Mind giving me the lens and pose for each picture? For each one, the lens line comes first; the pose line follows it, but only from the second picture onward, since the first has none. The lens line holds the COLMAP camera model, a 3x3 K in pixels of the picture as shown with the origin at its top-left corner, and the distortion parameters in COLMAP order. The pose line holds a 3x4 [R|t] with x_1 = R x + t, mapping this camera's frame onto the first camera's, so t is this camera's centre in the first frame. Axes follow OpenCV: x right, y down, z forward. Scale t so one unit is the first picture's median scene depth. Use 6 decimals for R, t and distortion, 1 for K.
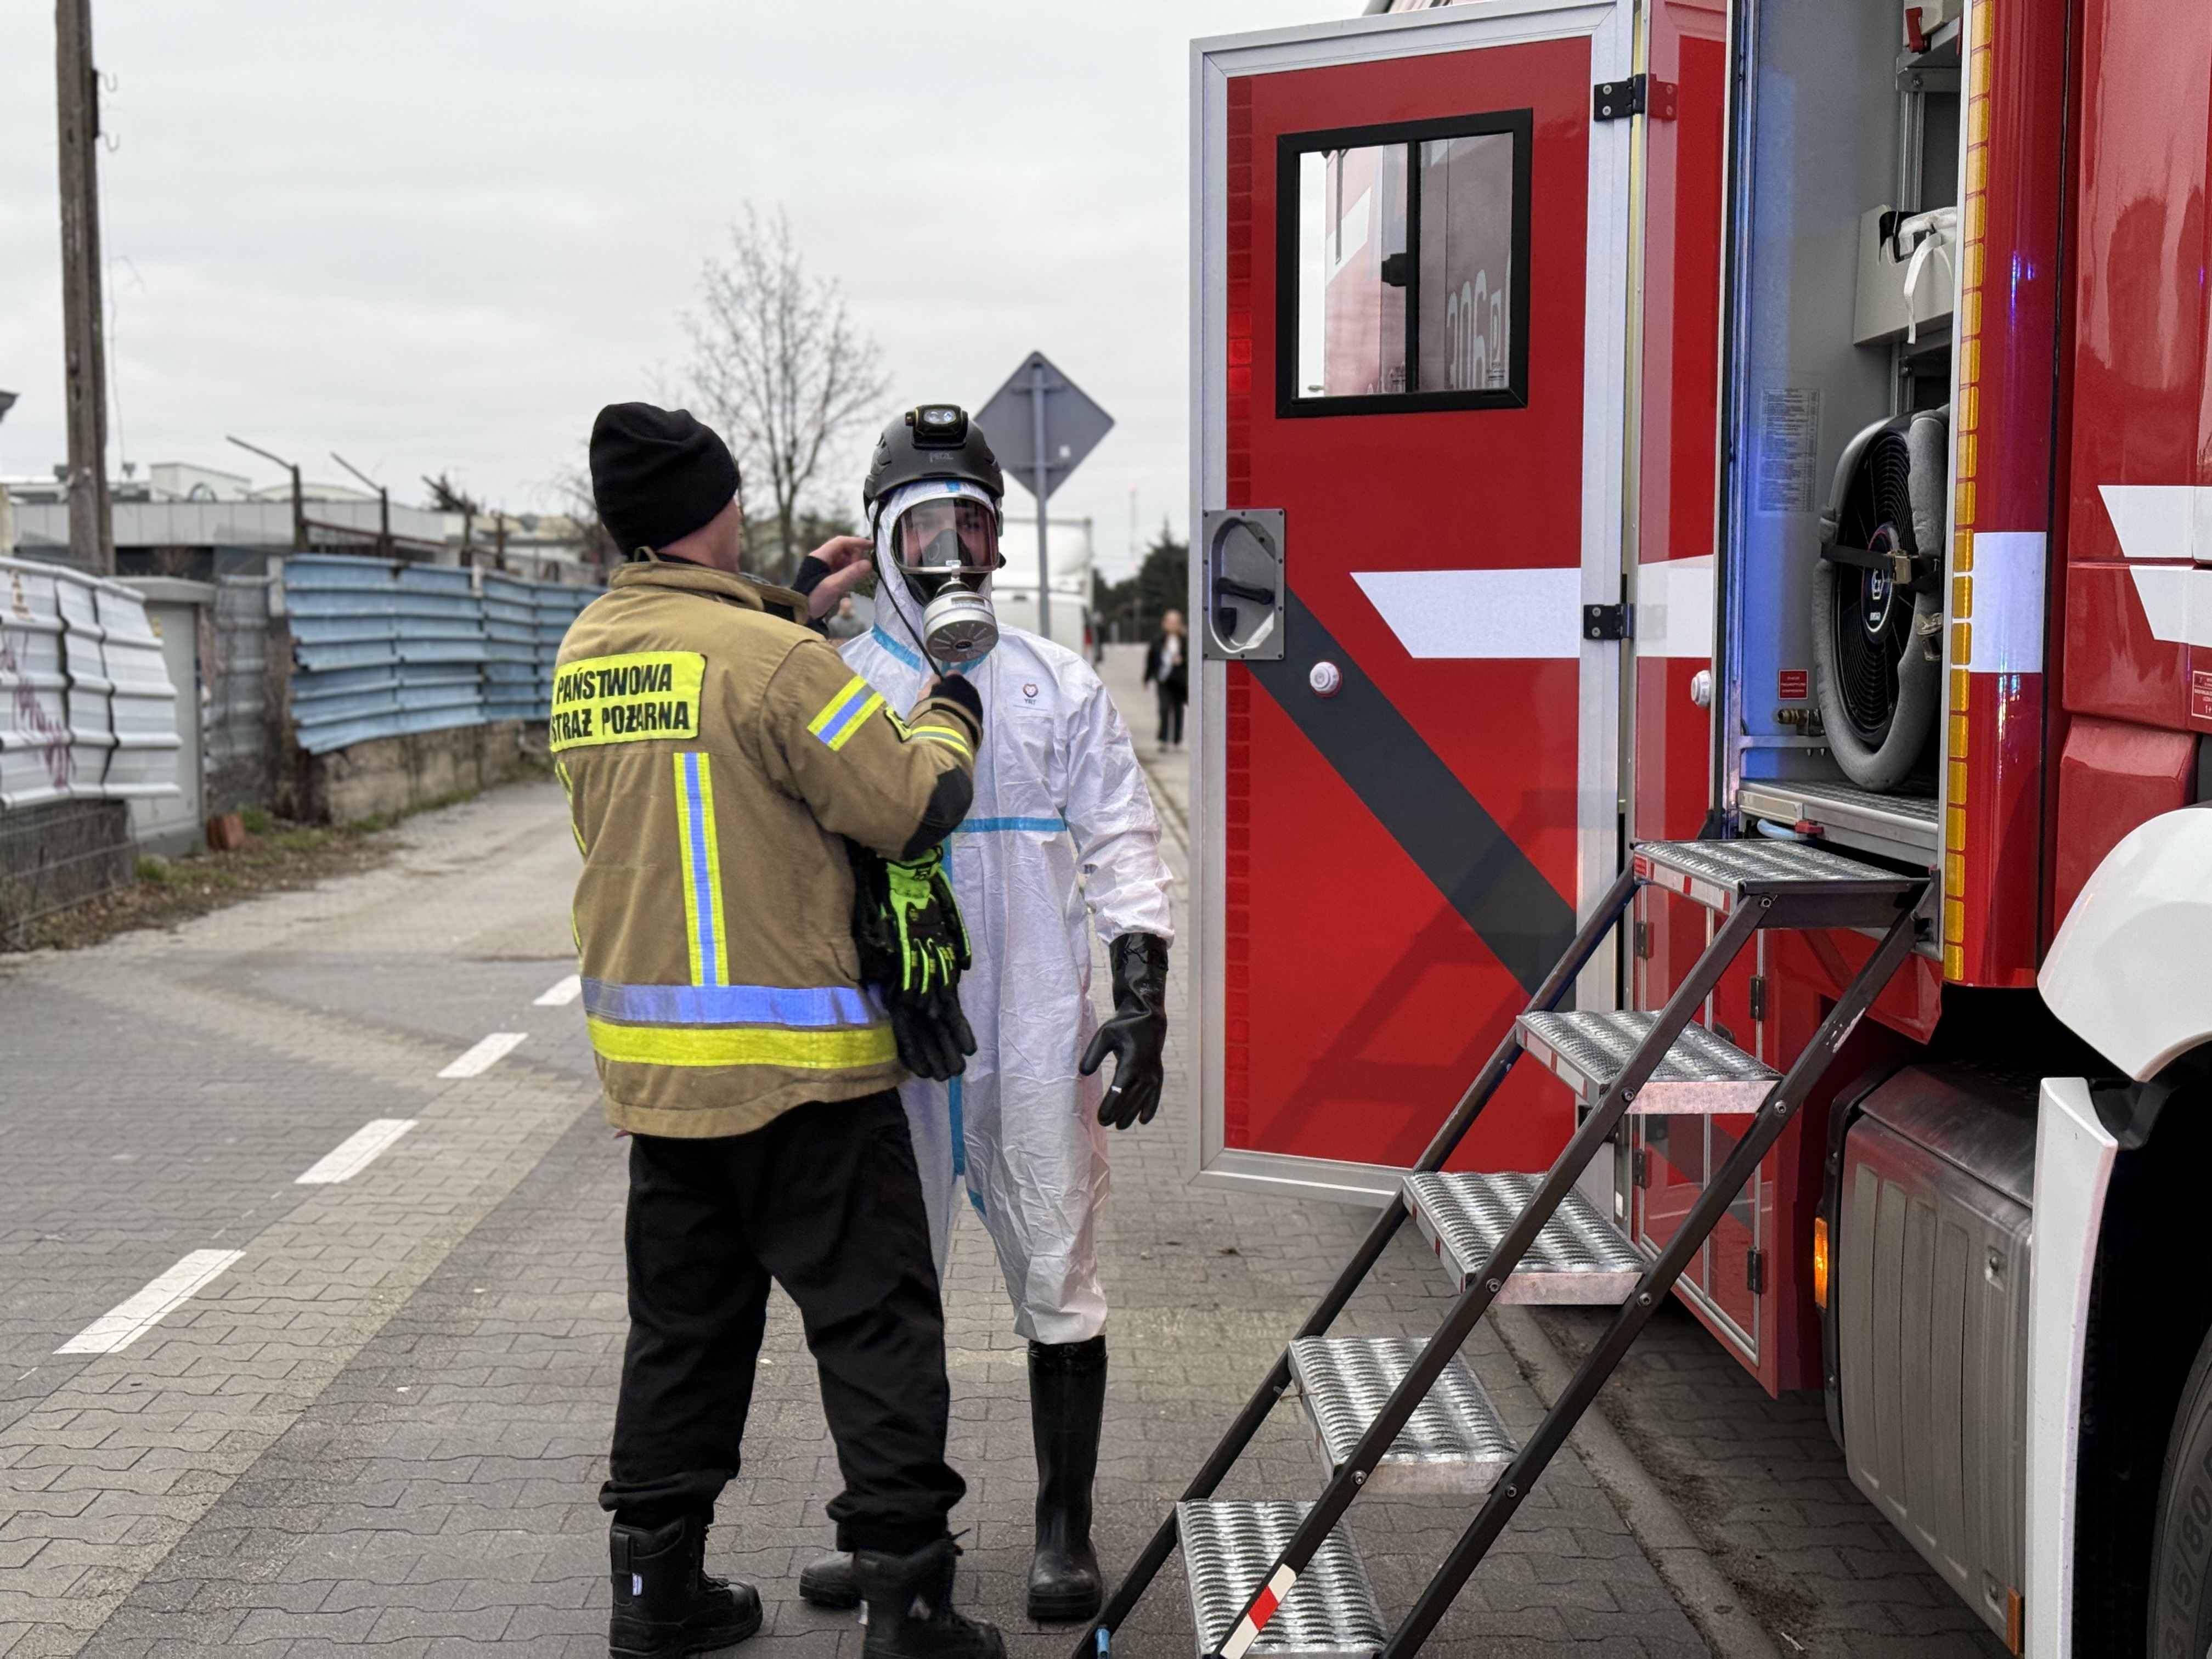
lens RADIAL K [[3033.7, 0, 1106.0], [0, 3033.7, 829.5], [0, 0, 1]] dist [0.016955, 0.023667]
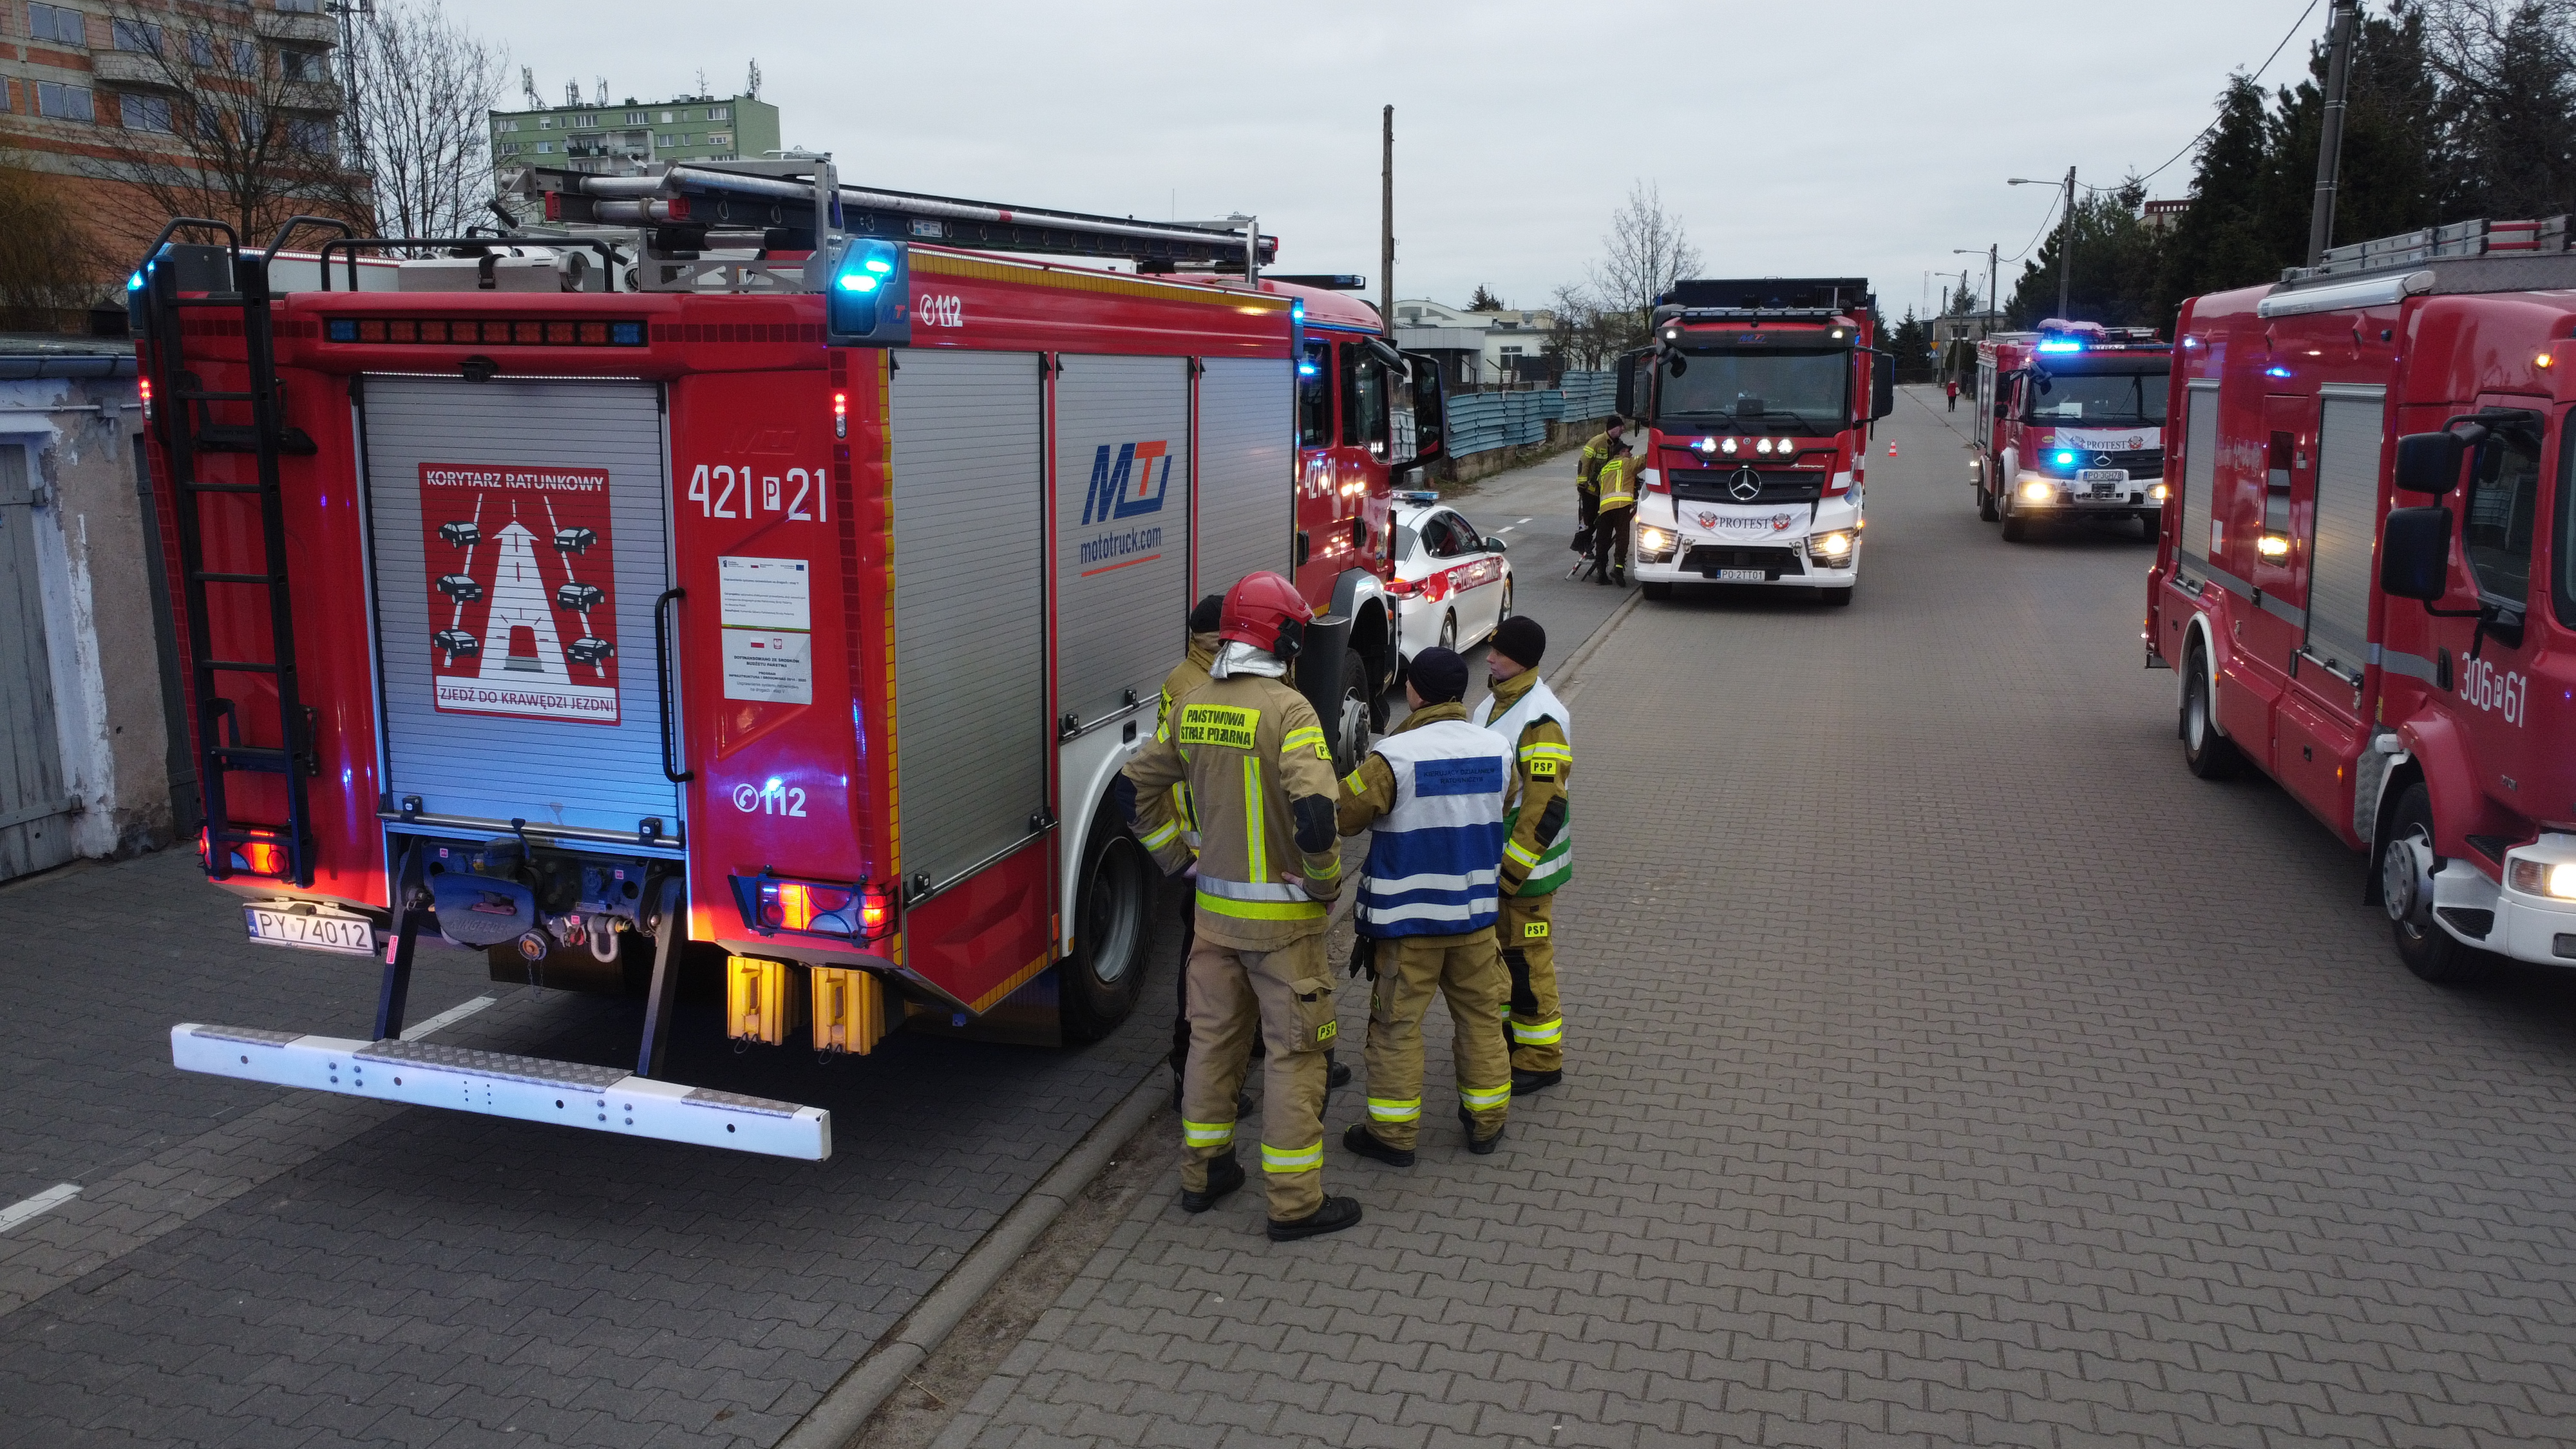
lens RADIAL K [[1876.5, 0, 1288.0], [0, 1876.5, 724.5], [0, 0, 1]] dist [-0.001405, -0.003078]
pose [[0.951808, 0.066758, -0.299340, 0.061380], [-0.028375, 0.991005, 0.130785, -0.000233], [0.305378, -0.115988, 0.945141, -0.316662]]
